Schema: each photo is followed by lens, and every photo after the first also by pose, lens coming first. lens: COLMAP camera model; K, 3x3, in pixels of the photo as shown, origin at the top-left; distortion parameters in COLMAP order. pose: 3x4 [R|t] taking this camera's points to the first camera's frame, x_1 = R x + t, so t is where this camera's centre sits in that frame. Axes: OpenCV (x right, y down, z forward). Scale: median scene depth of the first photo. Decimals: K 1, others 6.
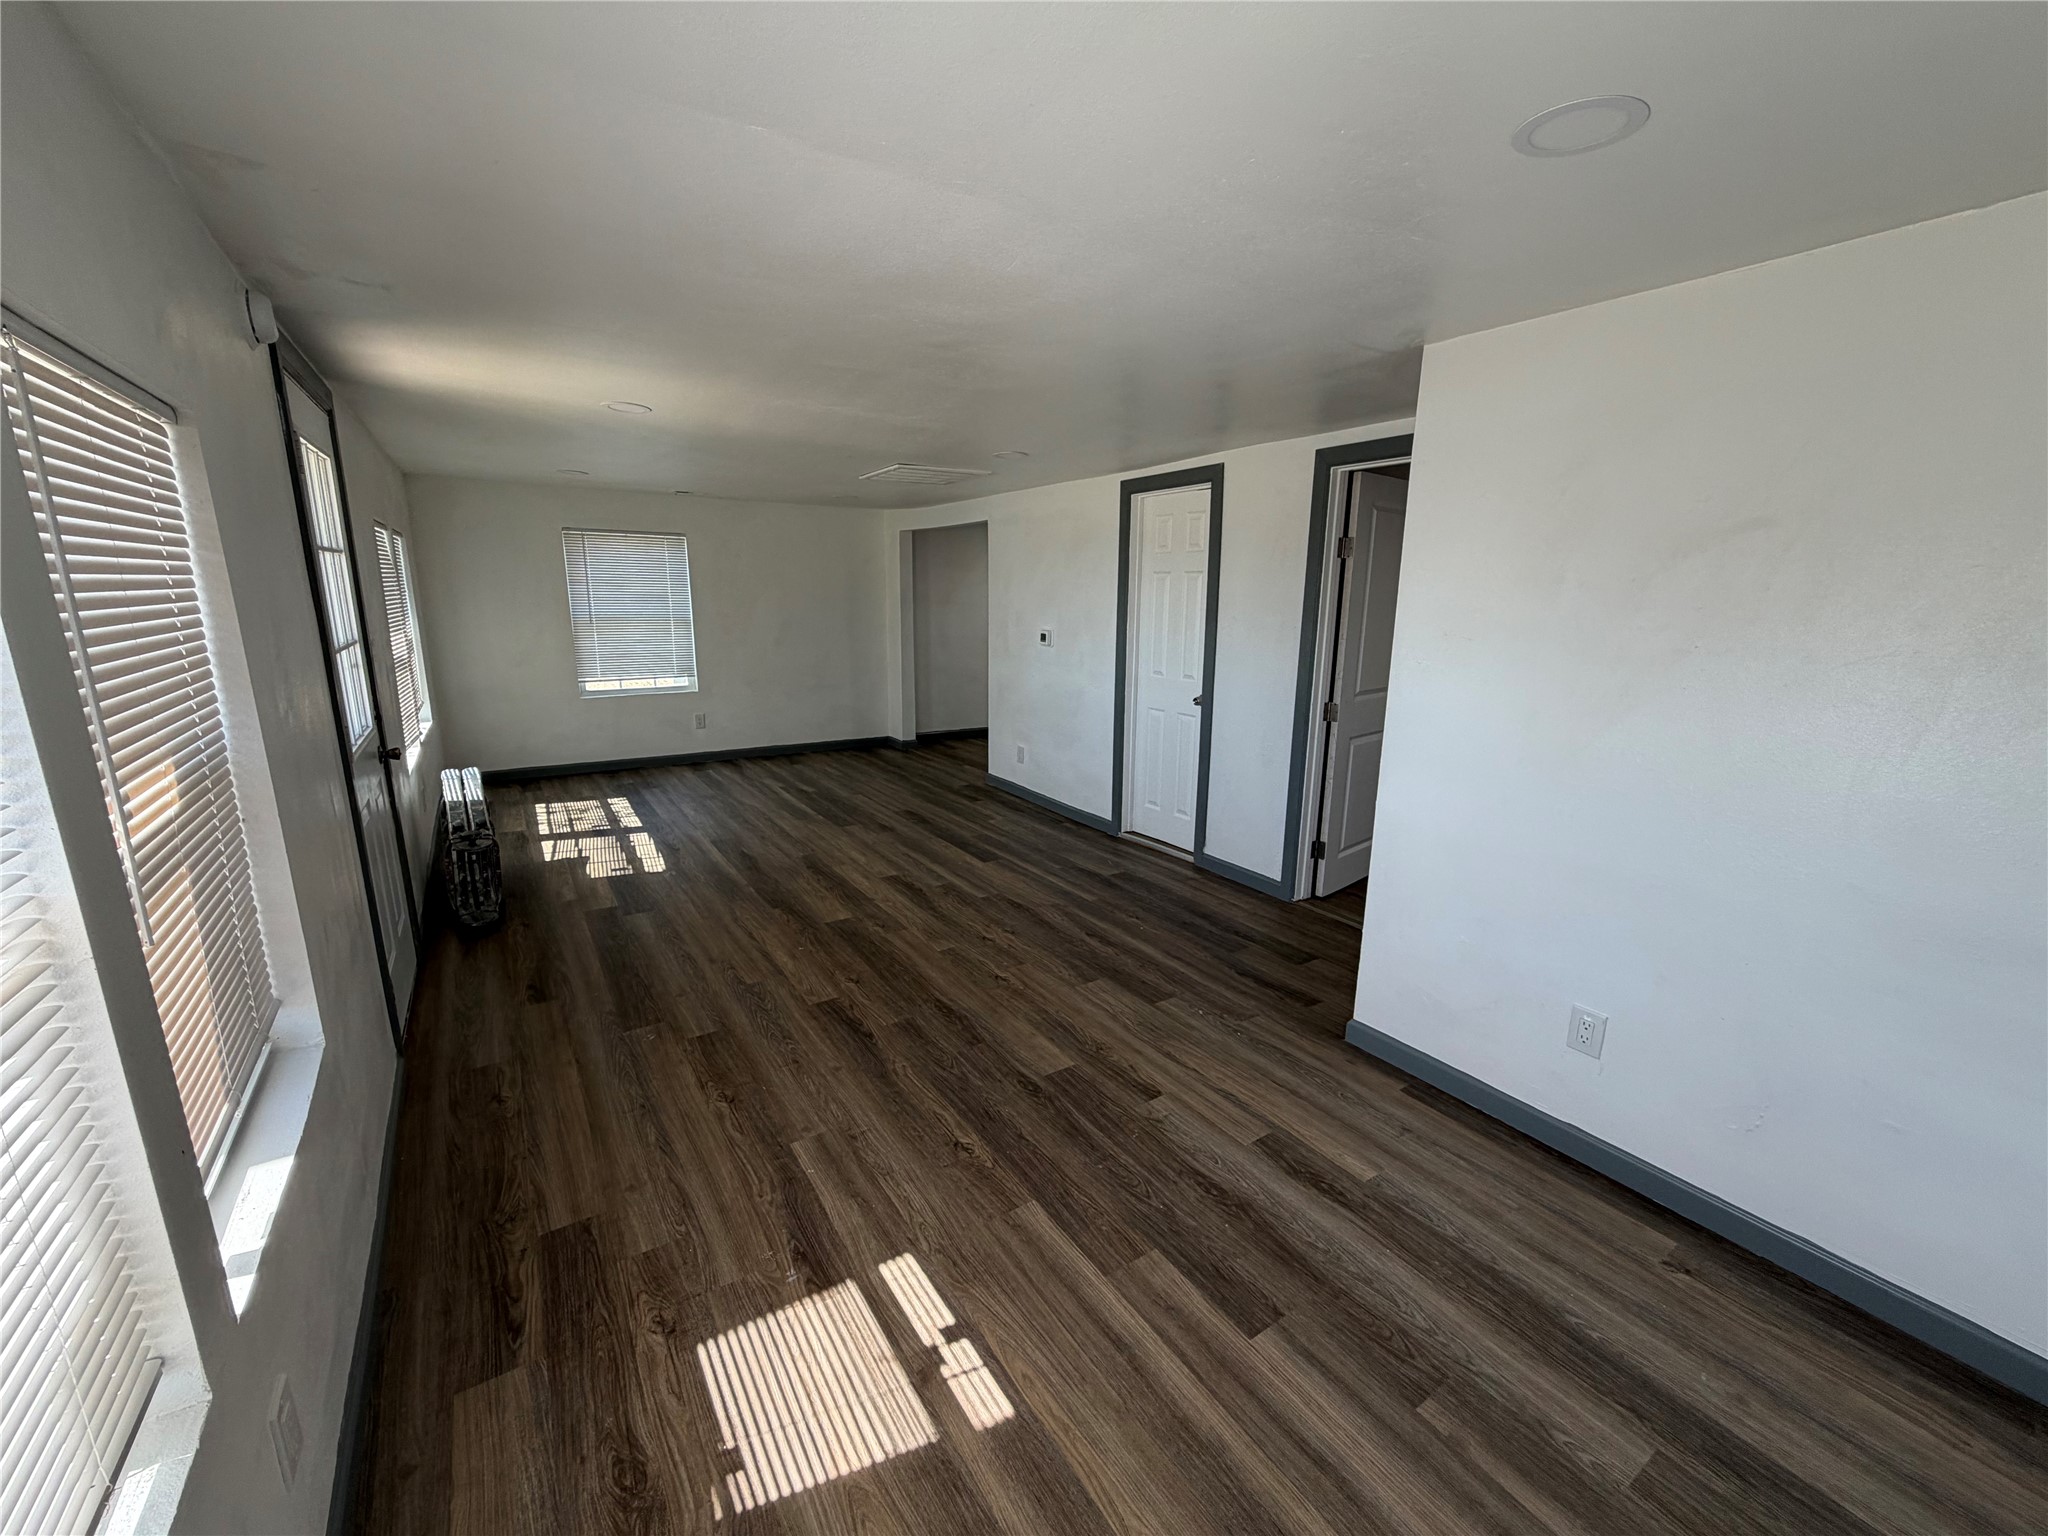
lens RADIAL K [[814.4, 0, 1022.7], [0, 814.4, 774.8], [0, 0, 1]] dist [0.001226, -0.000483]
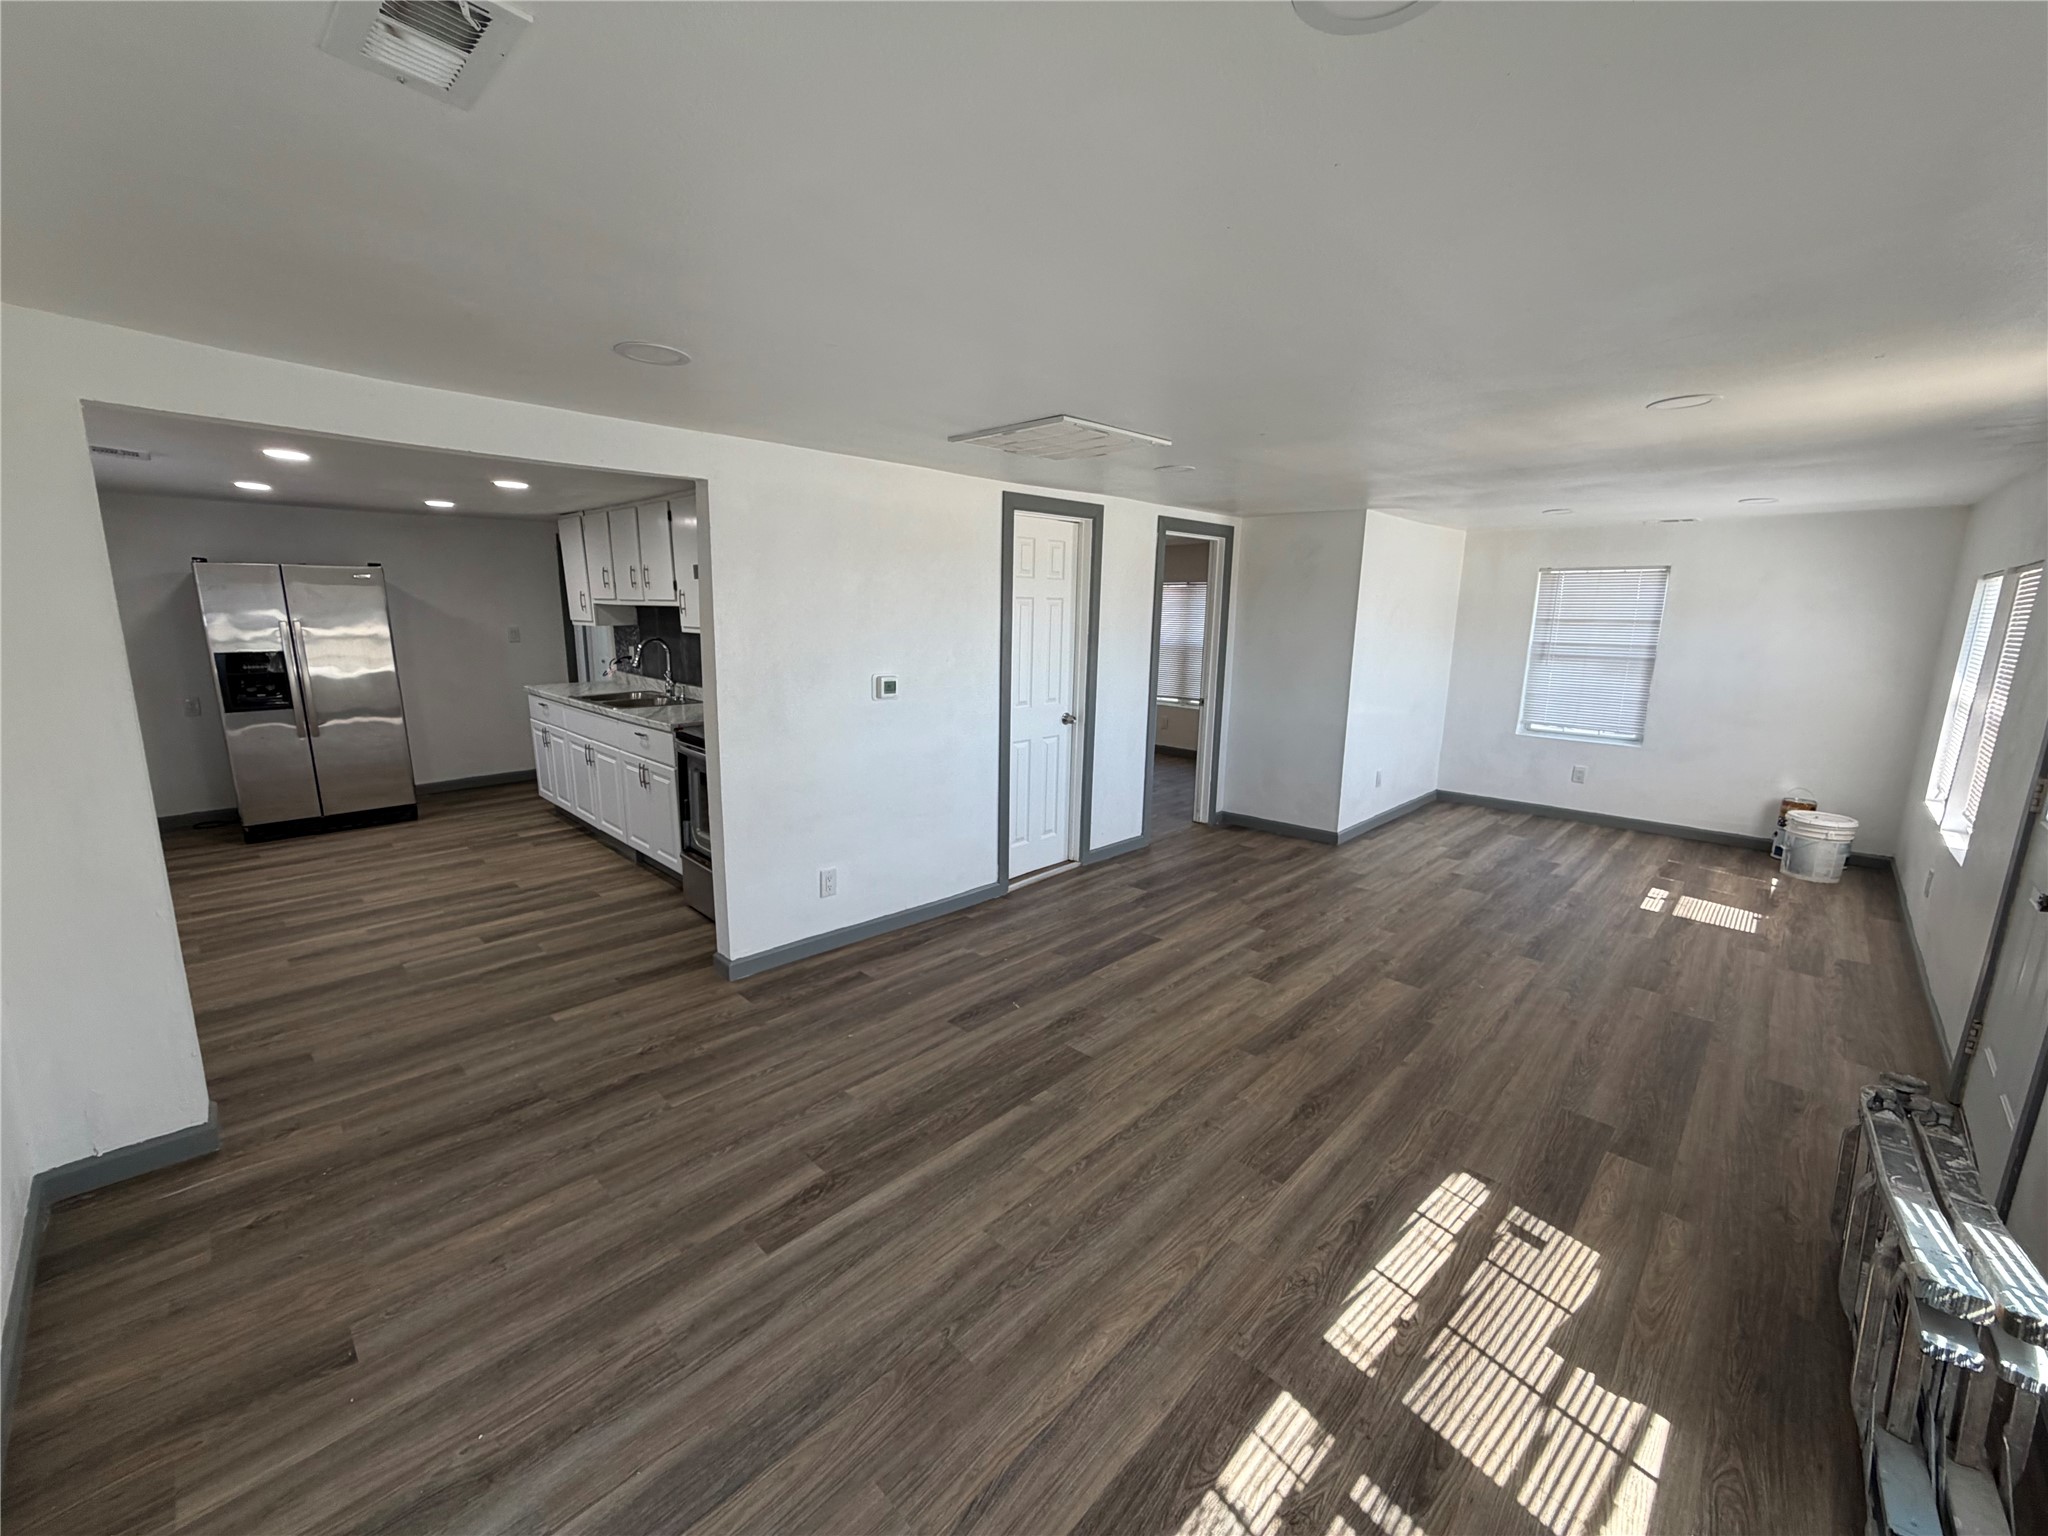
lens RADIAL K [[814.4, 0, 1017.6], [0, 814.4, 772.0], [0, 0, 1]] dist [0.001226, -0.000483]
pose [[-0.214302, -0.204443, 0.955132, -0.835502], [0.200366, 0.947855, 0.247841, -0.315907], [-0.955996, 0.244489, -0.162163, 1.307535]]
